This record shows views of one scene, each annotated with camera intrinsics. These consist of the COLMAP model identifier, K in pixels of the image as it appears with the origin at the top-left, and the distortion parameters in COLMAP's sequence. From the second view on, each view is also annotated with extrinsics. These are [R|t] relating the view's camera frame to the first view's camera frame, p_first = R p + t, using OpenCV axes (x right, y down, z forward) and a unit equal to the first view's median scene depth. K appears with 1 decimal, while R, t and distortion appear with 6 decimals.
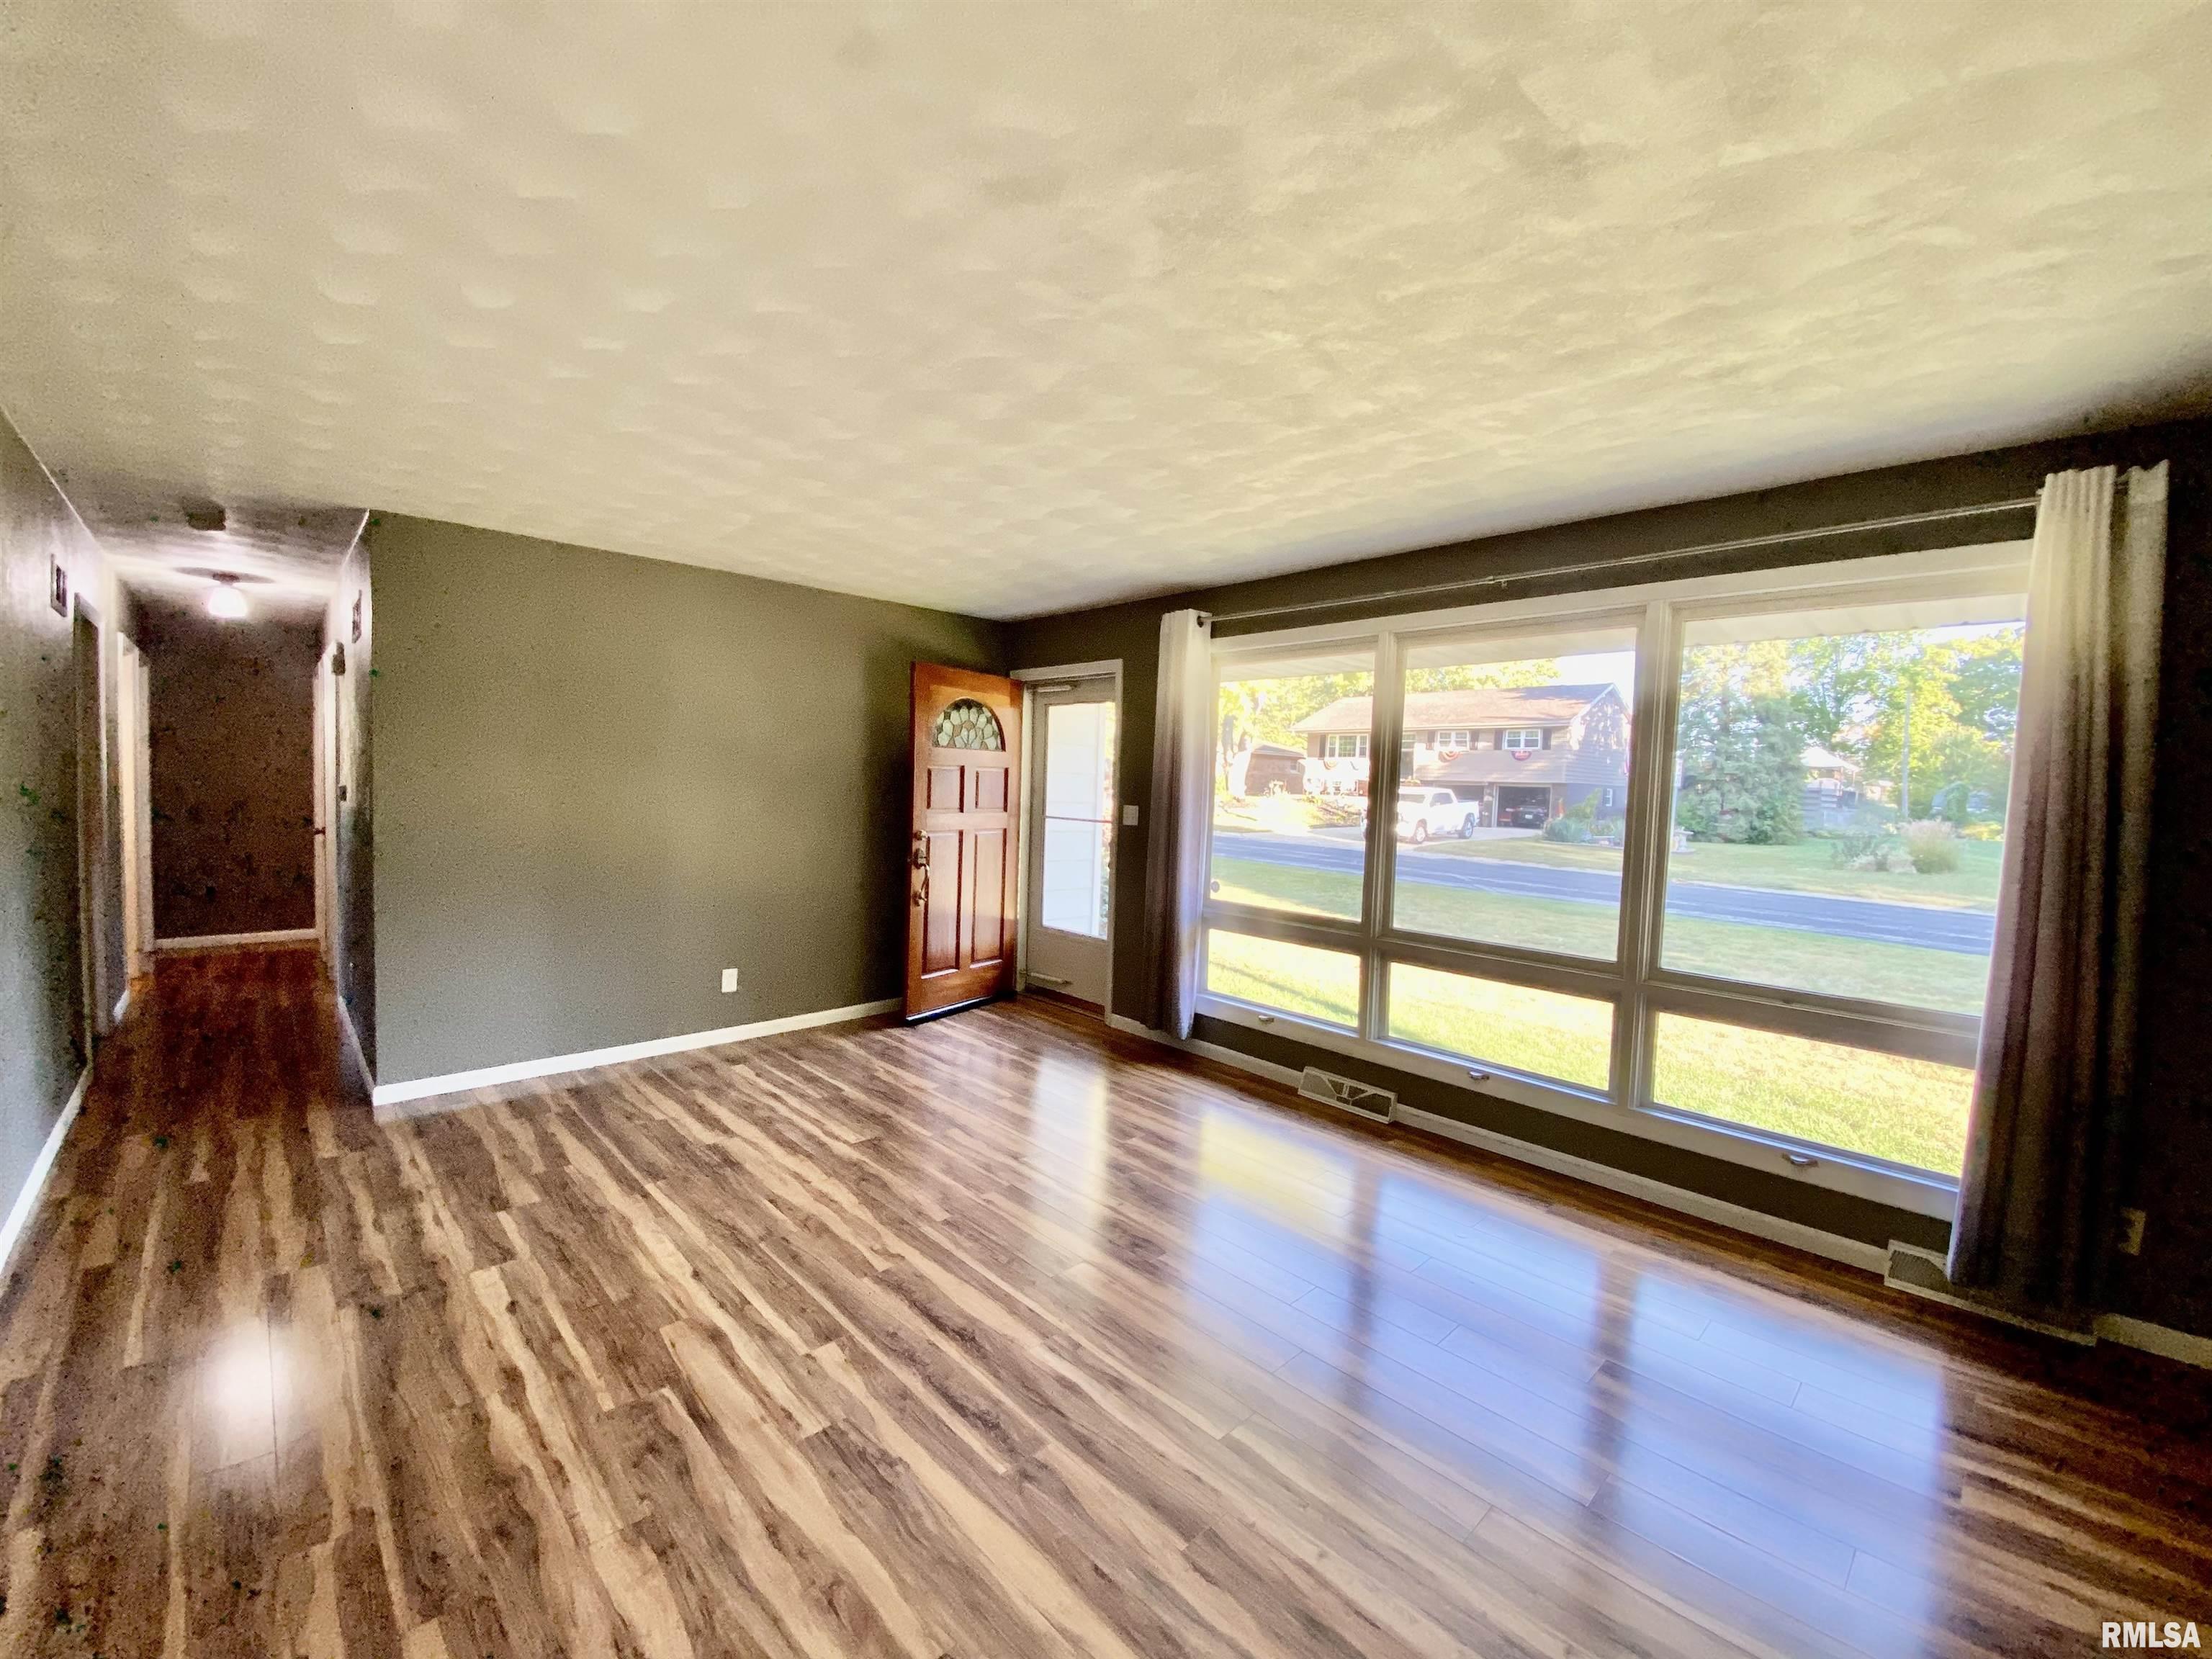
lens RADIAL K [[892.1, 0, 1111.5], [0, 892.1, 827.0], [0, 0, 1]] dist [0.042098, -0.030227]
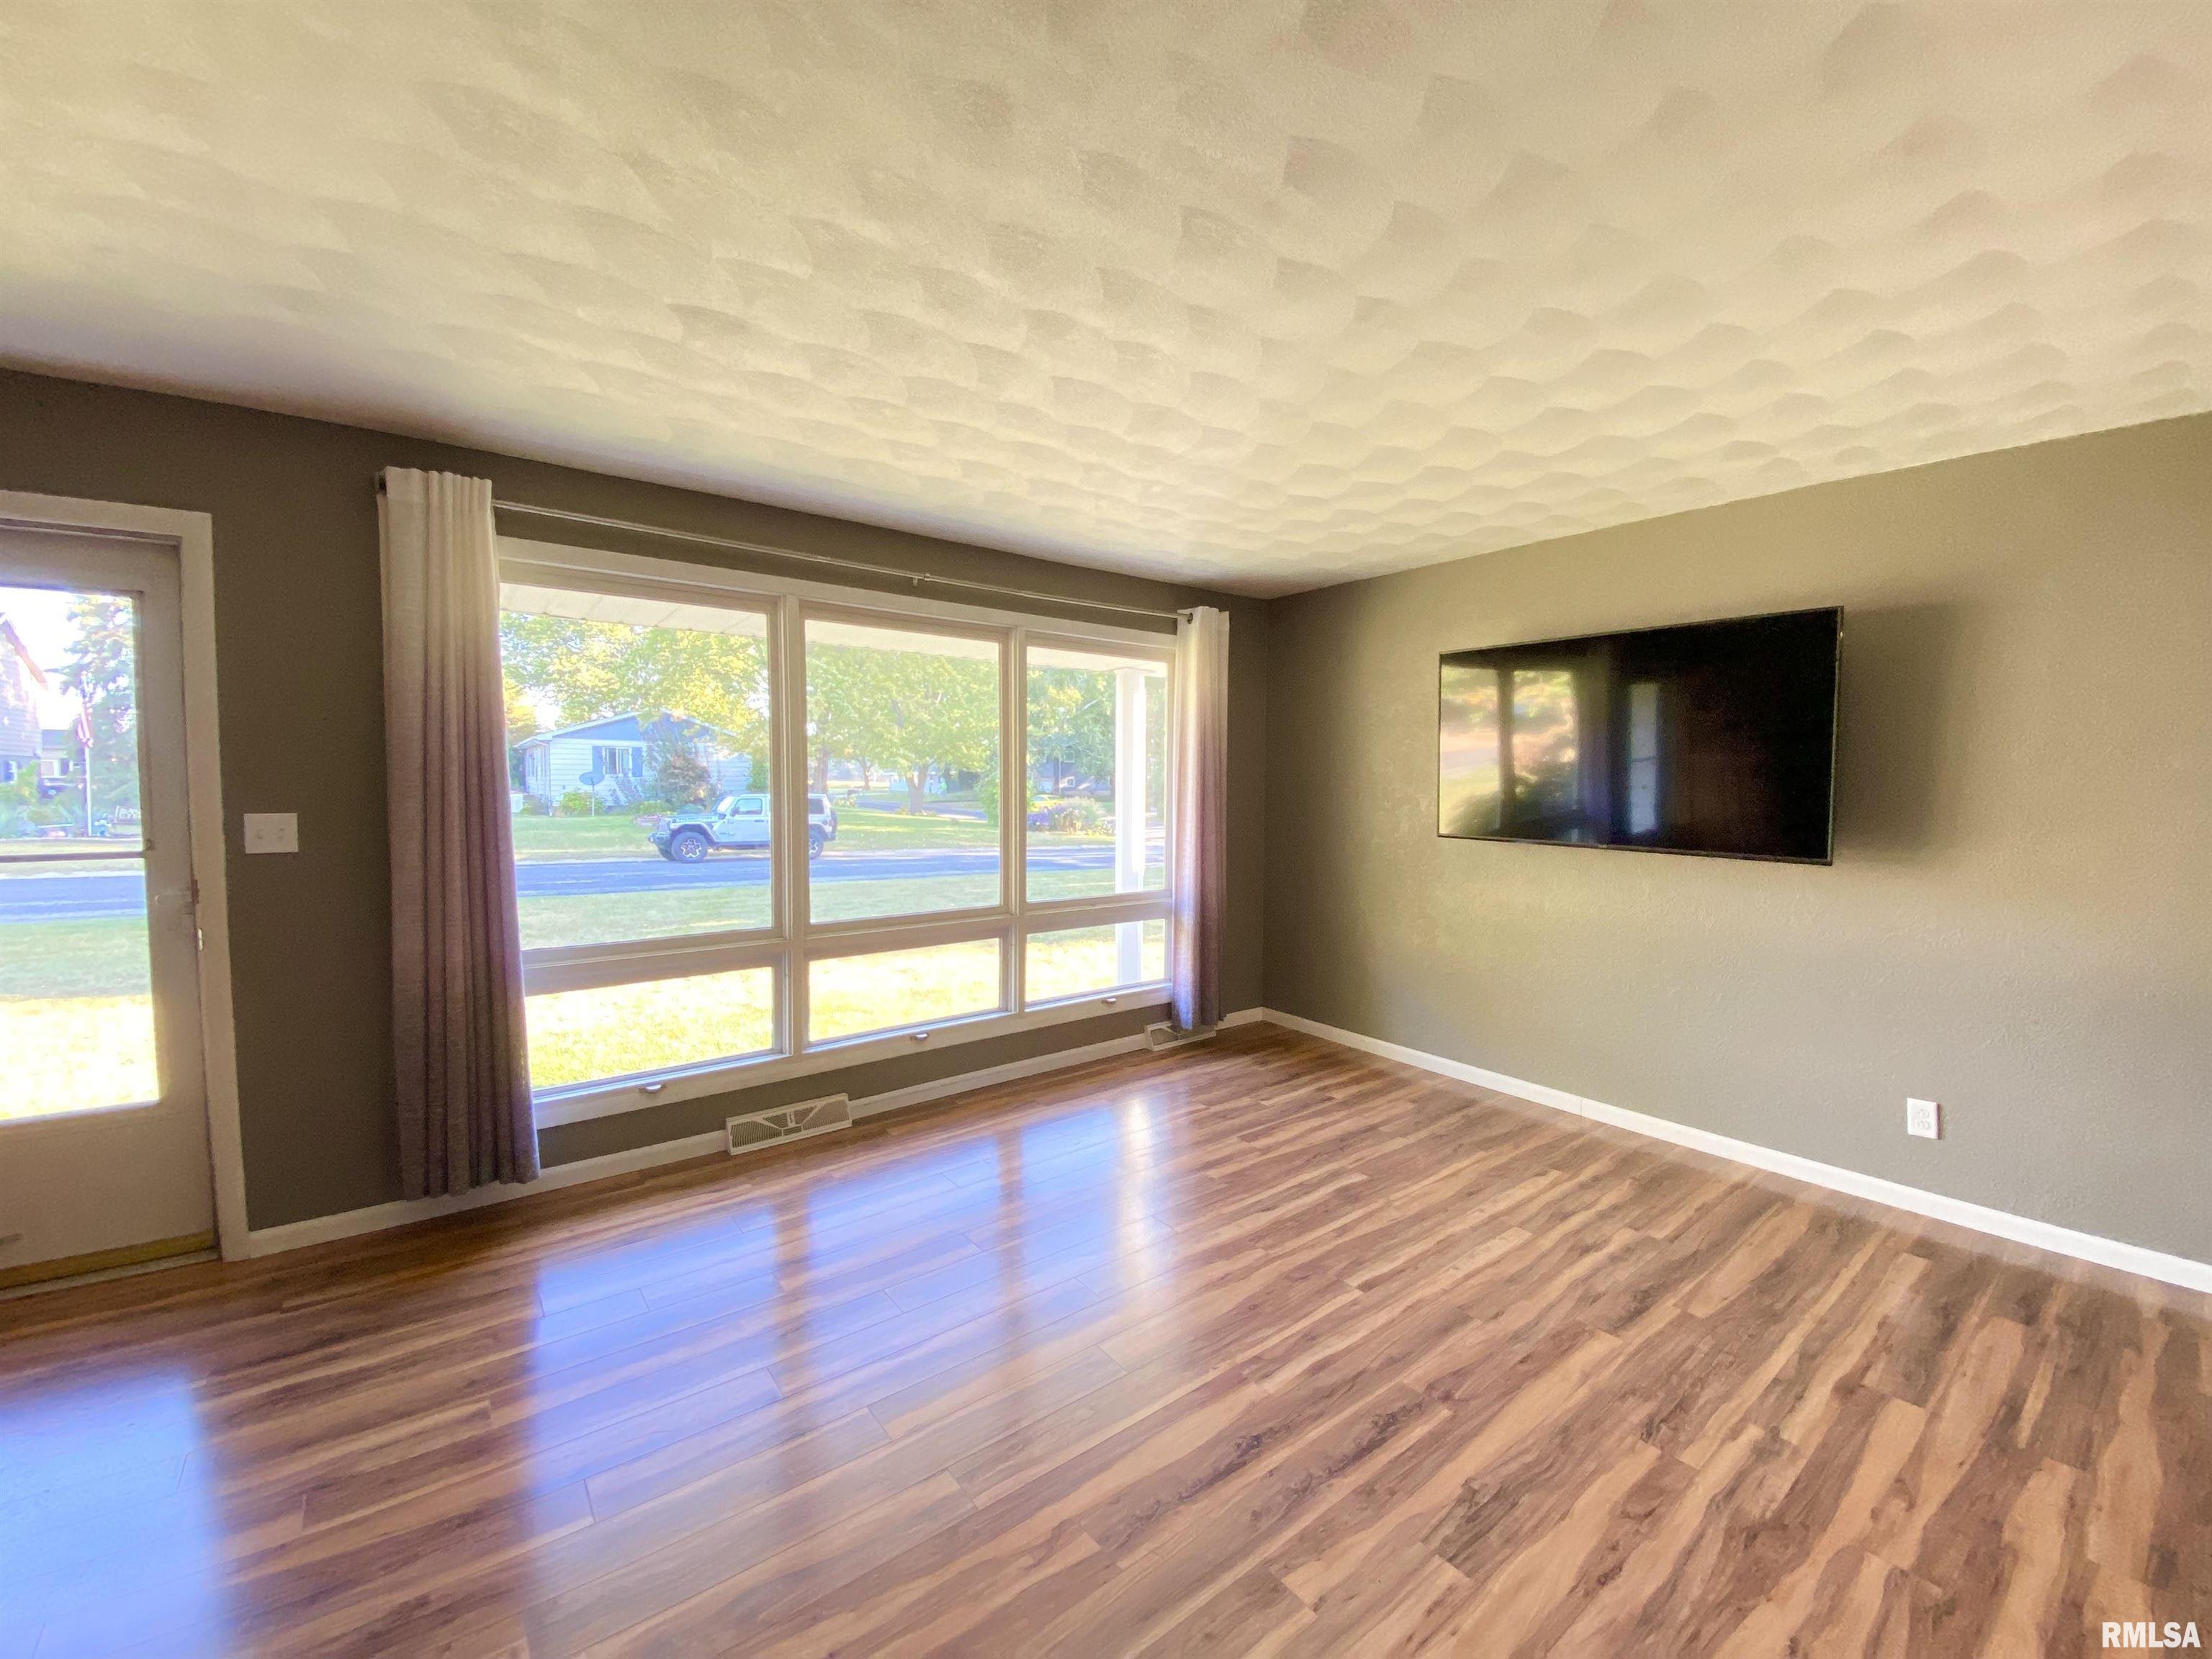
lens RADIAL K [[892.1, 0, 1111.5], [0, 892.1, 827.0], [0, 0, 1]] dist [0.042098, -0.030227]
pose [[0.102077, -0.082715, 0.991332, -0.839435], [0.046594, 0.995841, 0.078294, -0.065980], [-0.993685, 0.038198, 0.105507, 0.893837]]
